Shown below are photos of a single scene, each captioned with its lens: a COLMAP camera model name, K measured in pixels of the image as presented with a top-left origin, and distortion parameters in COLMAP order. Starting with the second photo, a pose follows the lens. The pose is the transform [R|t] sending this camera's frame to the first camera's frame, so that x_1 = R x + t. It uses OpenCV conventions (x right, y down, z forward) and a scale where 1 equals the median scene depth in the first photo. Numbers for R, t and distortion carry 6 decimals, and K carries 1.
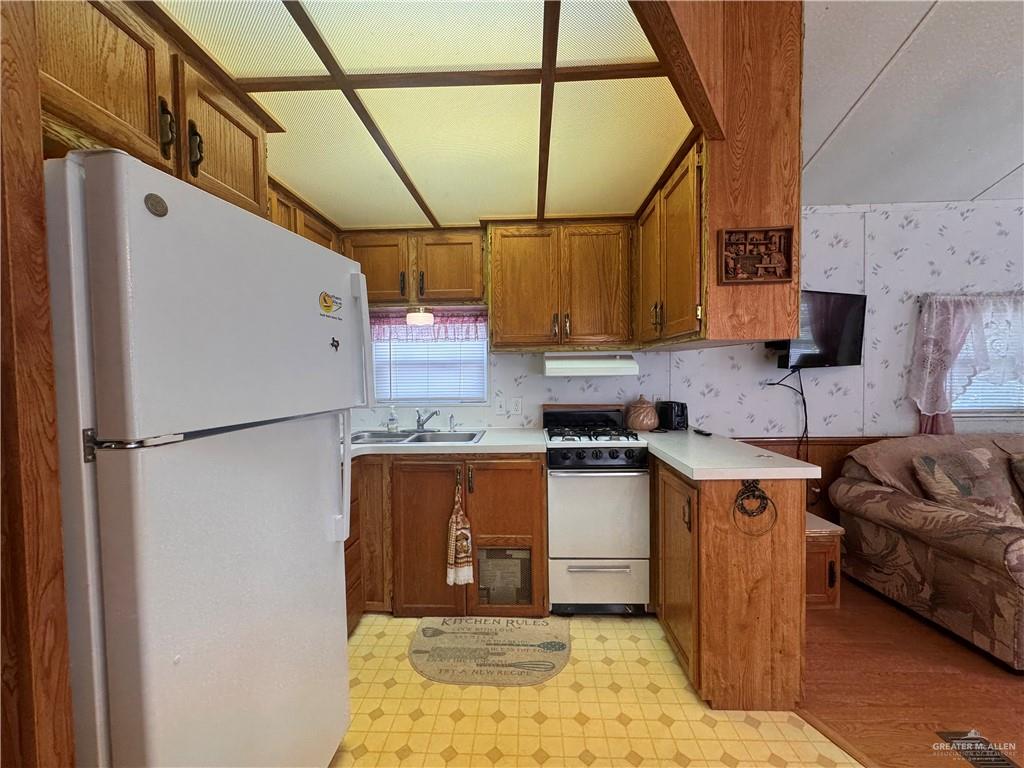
lens RADIAL K [[408.9, 0, 511.6], [0, 408.9, 384.7], [0, 0, 1]] dist [-0.003637, 0.000379]
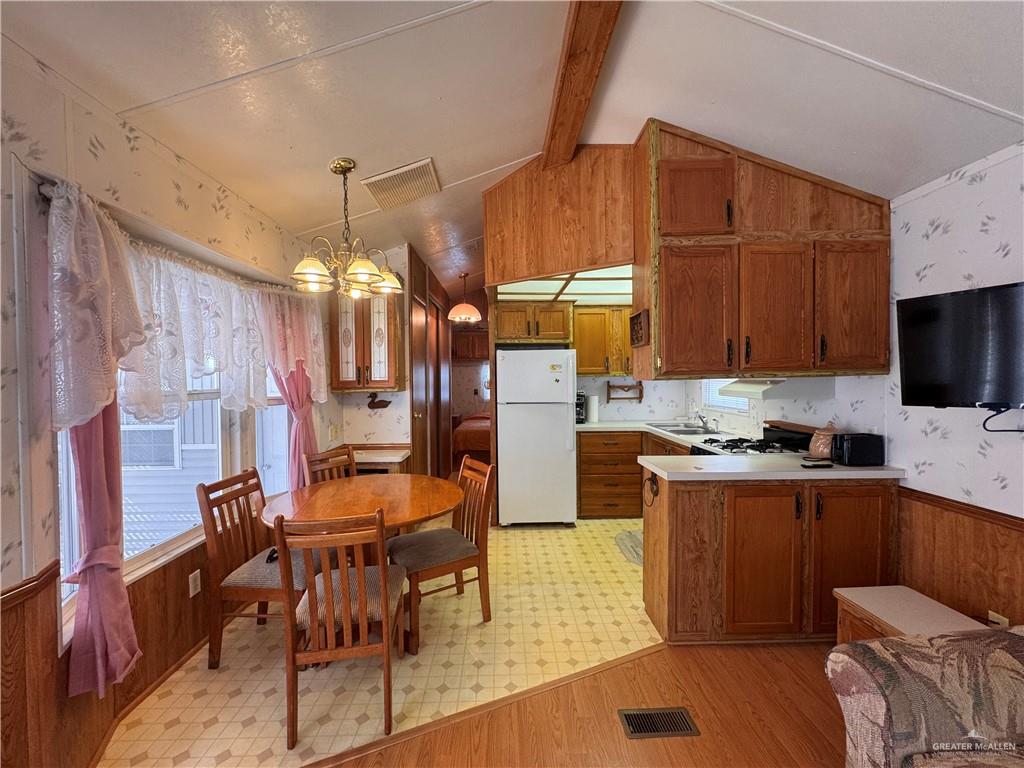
lens RADIAL K [[408.9, 0, 511.7], [0, 408.9, 384.3], [0, 0, 1]] dist [-0.003637, 0.000379]
pose [[0.070483, 0.034166, -0.996928, 1.511630], [-0.020008, 0.999261, 0.032831, -0.096745], [0.997312, 0.017632, 0.071115, 0.262260]]
